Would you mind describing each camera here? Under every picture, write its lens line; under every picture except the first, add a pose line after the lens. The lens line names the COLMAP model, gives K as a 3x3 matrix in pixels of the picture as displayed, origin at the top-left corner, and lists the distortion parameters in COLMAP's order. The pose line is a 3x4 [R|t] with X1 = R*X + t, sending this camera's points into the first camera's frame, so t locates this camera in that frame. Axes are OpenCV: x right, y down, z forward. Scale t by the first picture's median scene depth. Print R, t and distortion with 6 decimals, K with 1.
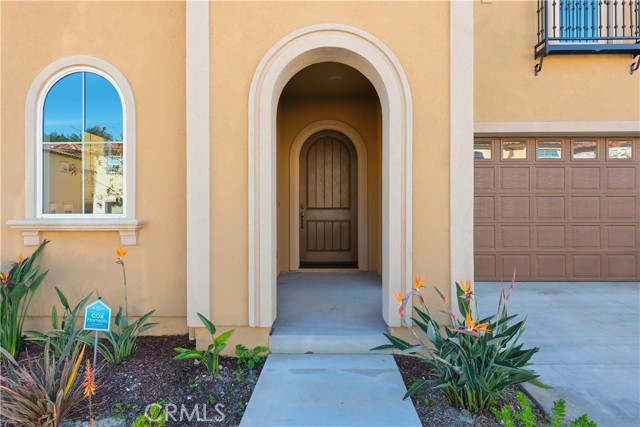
lens RADIAL K [[383.6, 0, 320.0], [0, 383.6, 213.5], [0, 0, 1]] dist [0.000011, 0.000030]
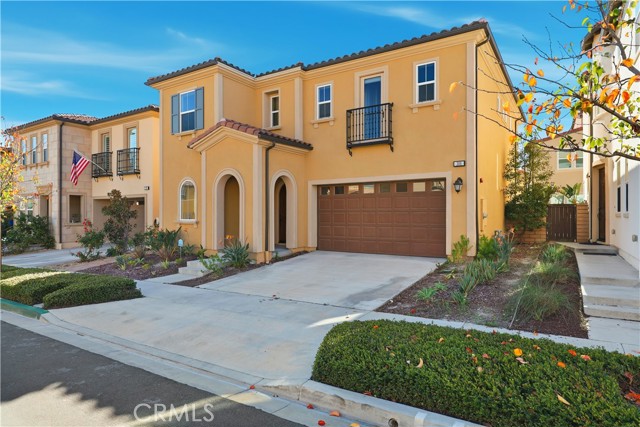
lens RADIAL K [[383.6, 0, 320.0], [0, 383.6, 213.5], [0, 0, 1]] dist [0.000011, 0.000030]
pose [[0.850975, 0.001387, -0.525204, 2.283133], [-0.002744, 0.999995, -0.001805, -0.047185], [0.525198, 0.002977, 0.850975, -1.387357]]
